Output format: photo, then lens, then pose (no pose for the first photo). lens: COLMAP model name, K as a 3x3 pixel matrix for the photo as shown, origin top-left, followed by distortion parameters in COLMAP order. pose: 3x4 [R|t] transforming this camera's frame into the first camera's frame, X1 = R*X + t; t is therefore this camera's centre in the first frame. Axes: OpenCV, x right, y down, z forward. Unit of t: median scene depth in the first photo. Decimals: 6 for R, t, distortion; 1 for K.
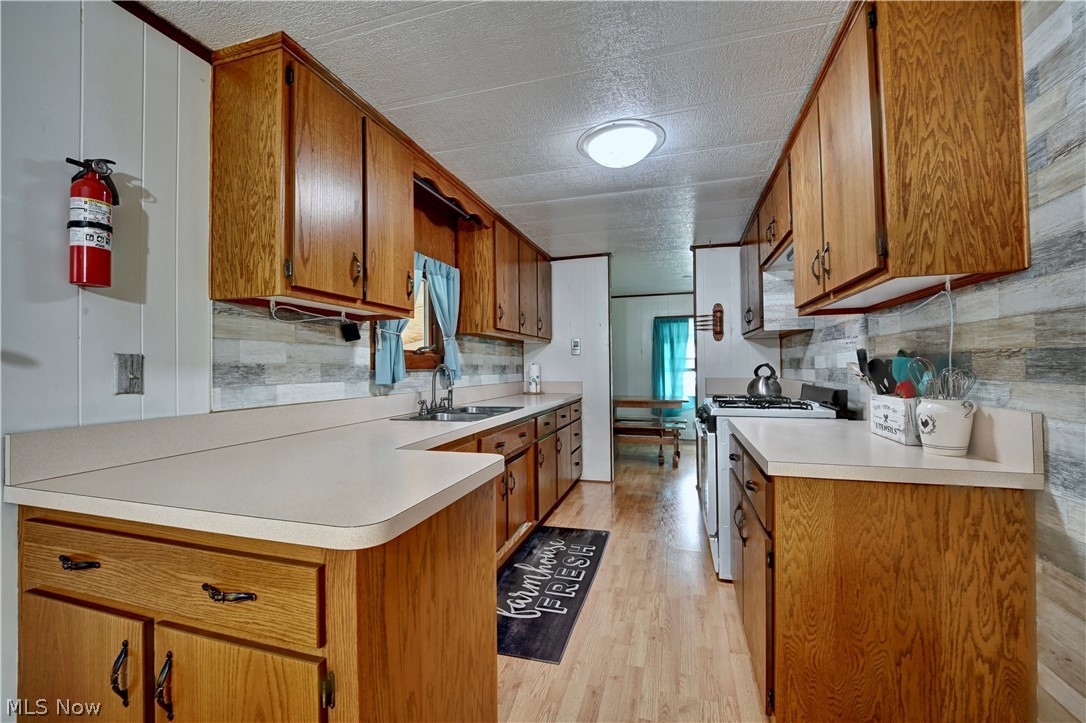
lens RADIAL K [[446.6, 0, 542.0], [0, 446.6, 362.7], [0, 0, 1]] dist [0.001147, 0.000052]
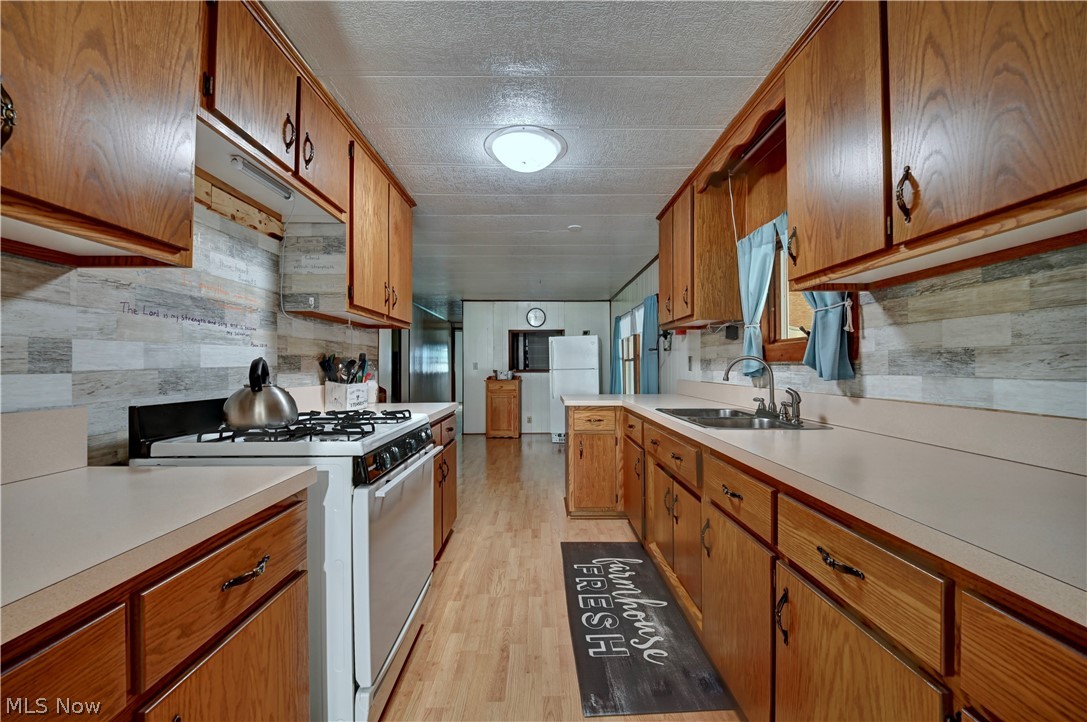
lens RADIAL K [[451.4, 0, 543.5], [0, 451.4, 359.6], [0, 0, 1]] dist [-0.000017, 0.000011]
pose [[-0.953208, 0.013734, -0.302003, 0.391586], [0.018815, 0.999726, -0.013922, 0.016287], [0.301729, -0.018953, -0.953205, 1.709124]]
